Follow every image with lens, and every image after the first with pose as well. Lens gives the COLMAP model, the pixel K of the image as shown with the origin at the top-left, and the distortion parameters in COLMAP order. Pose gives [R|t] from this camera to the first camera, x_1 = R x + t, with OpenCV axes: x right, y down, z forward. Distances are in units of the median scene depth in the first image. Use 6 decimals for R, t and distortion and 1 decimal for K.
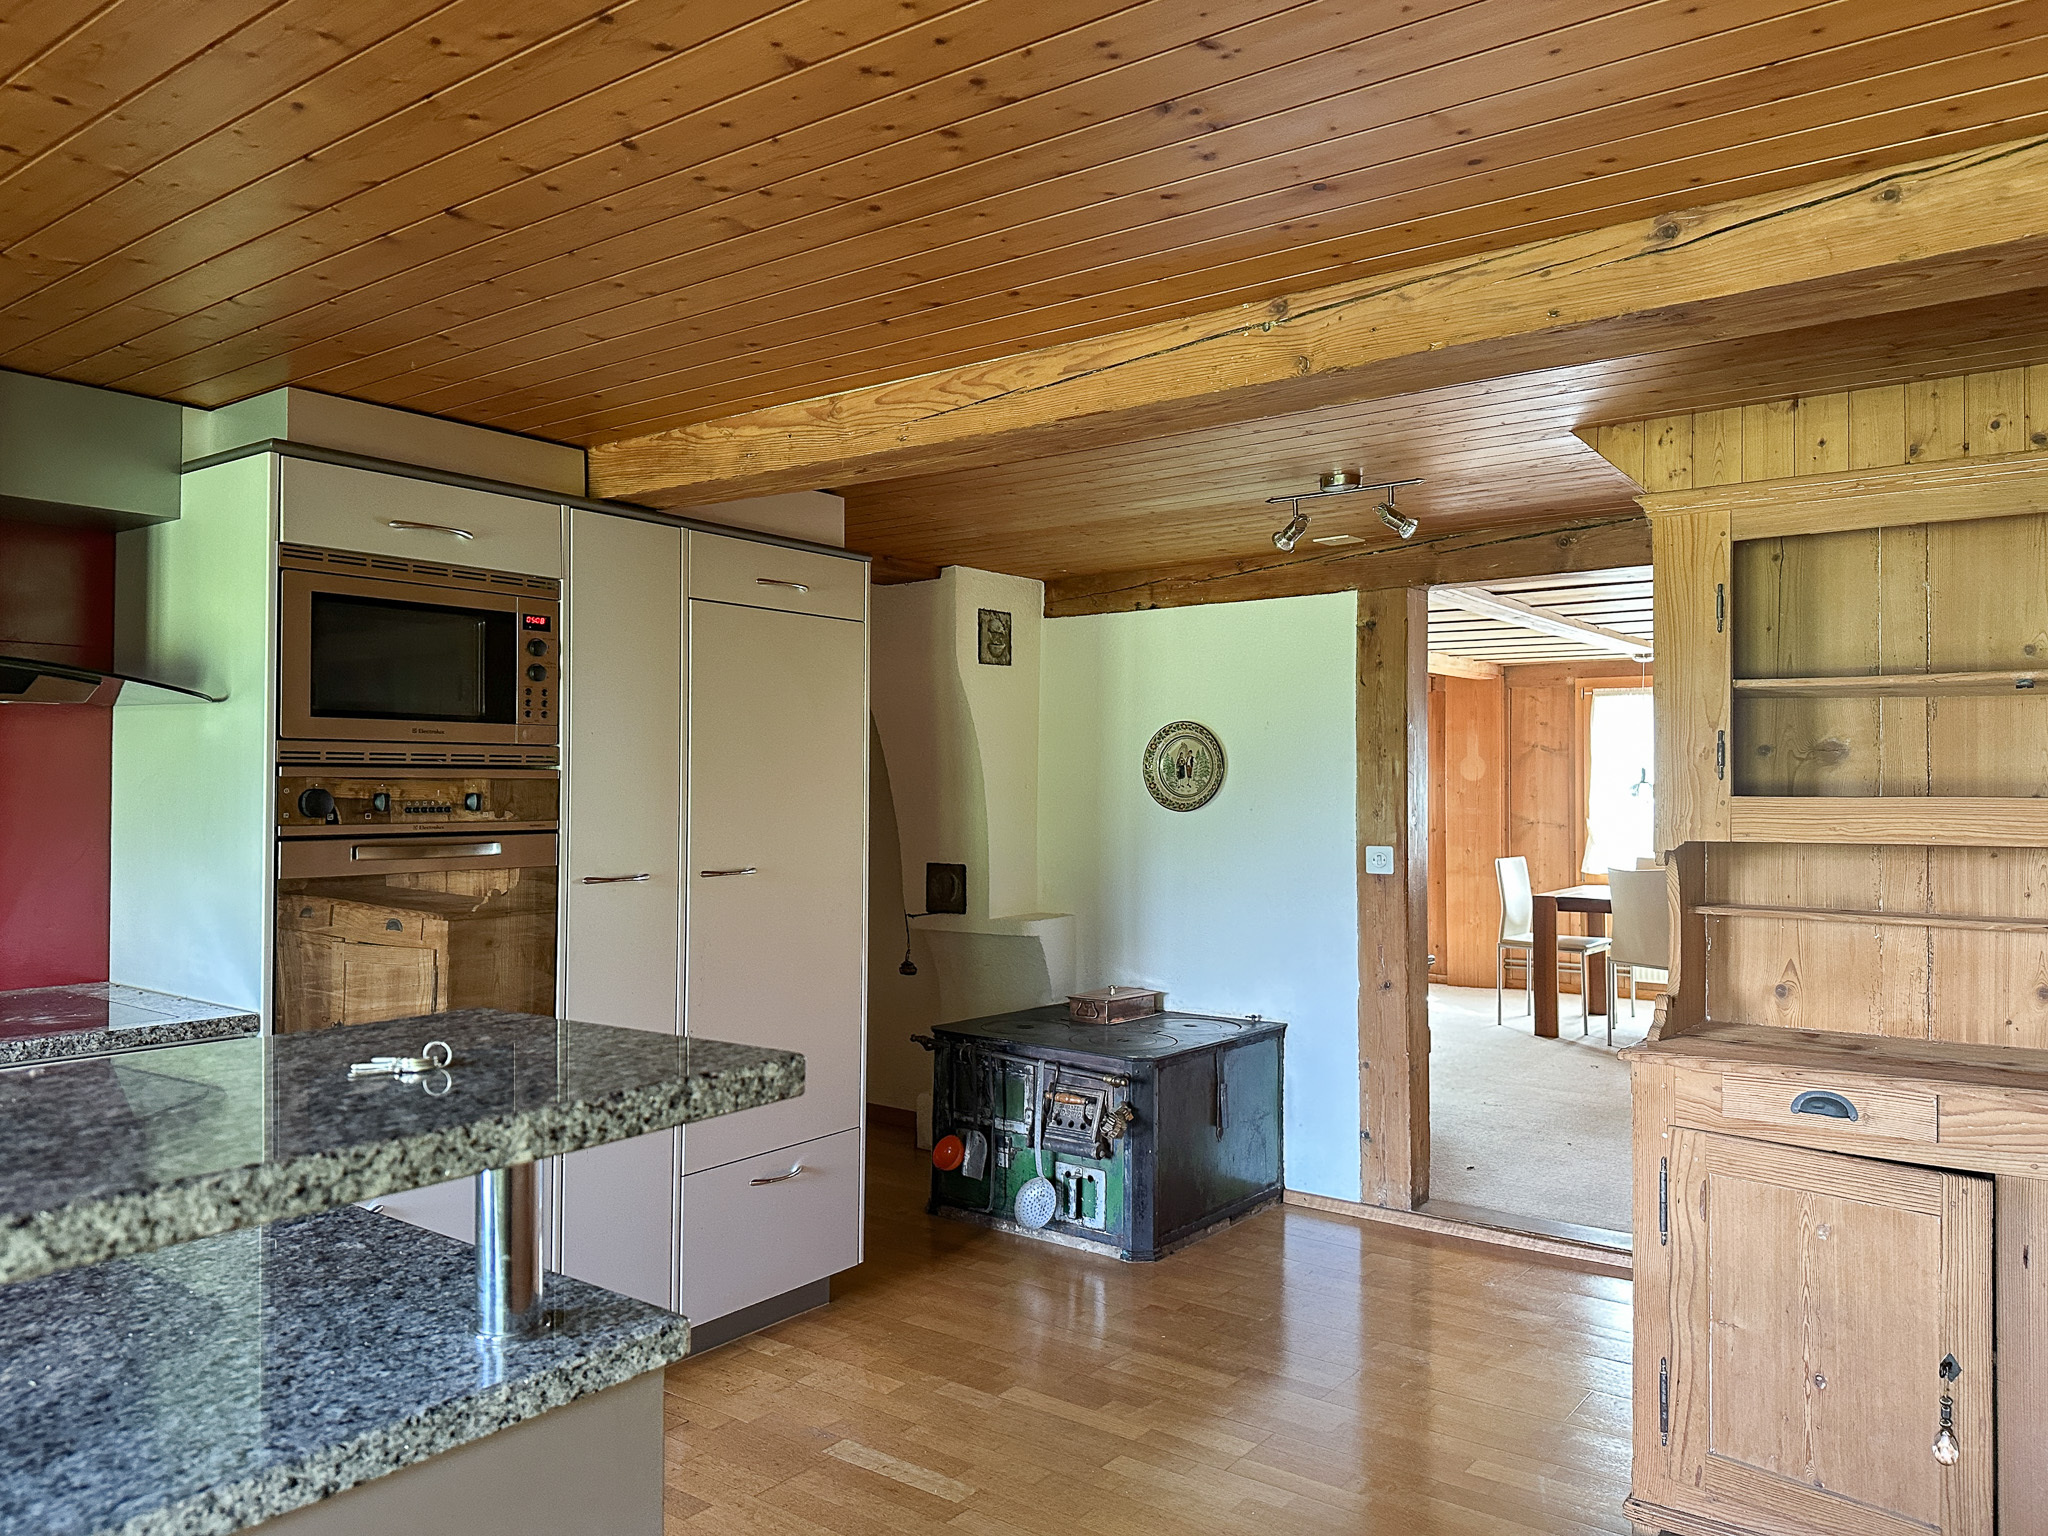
lens RADIAL K [[1444.5, 0, 1024.0], [0, 1444.5, 768.0], [0, 0, 1]] dist [0.054032, -0.096677]
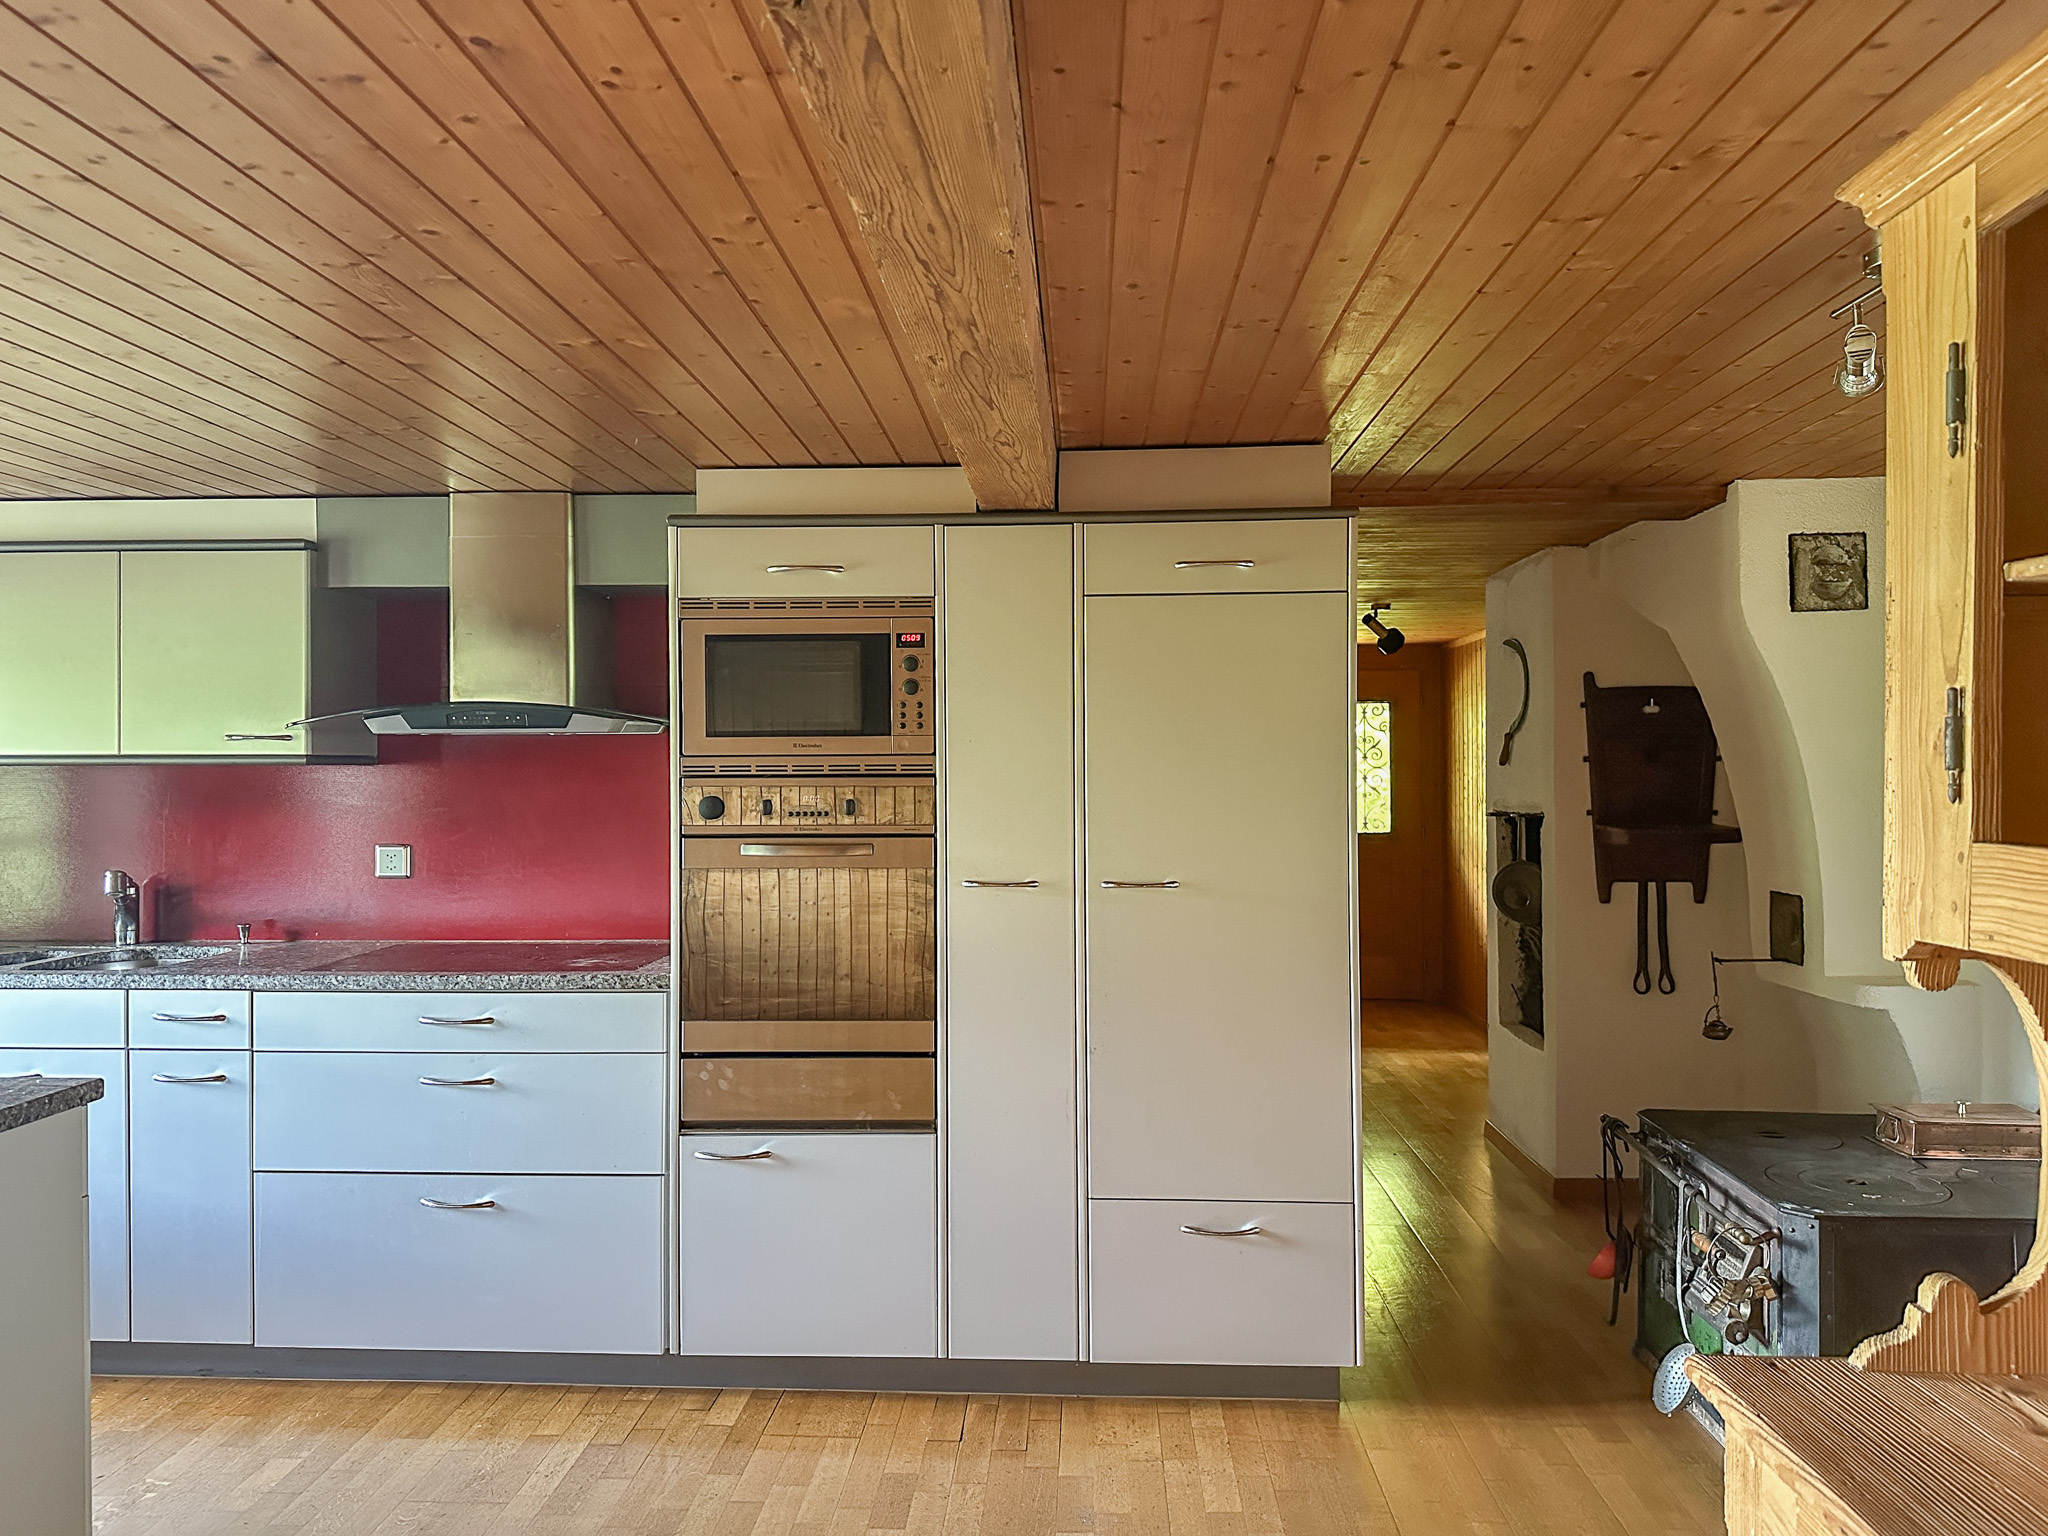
lens RADIAL K [[1444.5, 0, 1024.0], [0, 1444.5, 768.0], [0, 0, 1]] dist [0.054032, -0.096677]
pose [[0.543870, -0.008410, -0.839127, 0.599746], [0.017503, 0.999846, 0.001324, -0.005874], [0.838987, -0.015407, 0.543933, 0.490581]]
